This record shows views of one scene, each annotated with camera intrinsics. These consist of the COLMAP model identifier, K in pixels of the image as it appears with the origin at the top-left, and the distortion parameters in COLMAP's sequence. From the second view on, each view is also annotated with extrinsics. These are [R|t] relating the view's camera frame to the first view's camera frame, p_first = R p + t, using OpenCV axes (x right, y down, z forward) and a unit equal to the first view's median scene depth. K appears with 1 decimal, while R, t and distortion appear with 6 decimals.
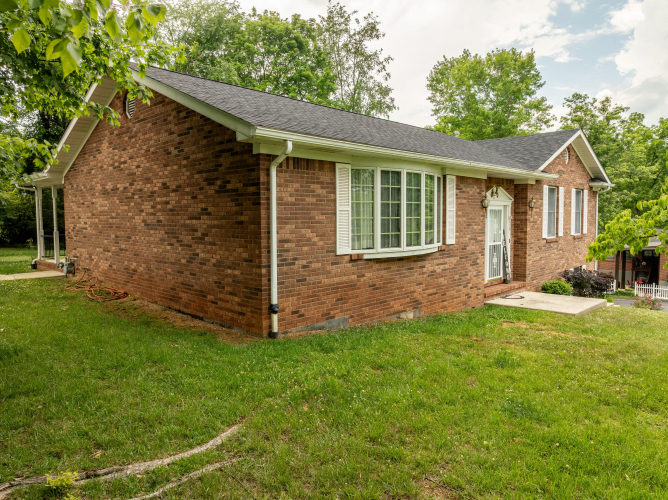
lens RADIAL K [[470.1, 0, 334.1], [0, 470.1, 248.1], [0, 0, 1]] dist [-0.020264, -0.004518]
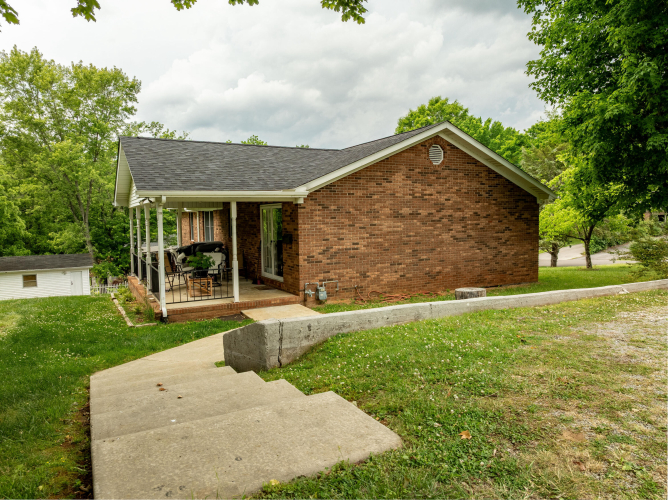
lens RADIAL K [[470.1, 0, 333.9], [0, 470.1, 249.6], [0, 0, 1]] dist [-0.020264, -0.004518]
pose [[0.297342, -0.073399, 0.951946, -2.152329], [0.080052, 0.995447, 0.051749, -0.137651], [-0.951409, 0.060818, 0.301864, 1.010862]]
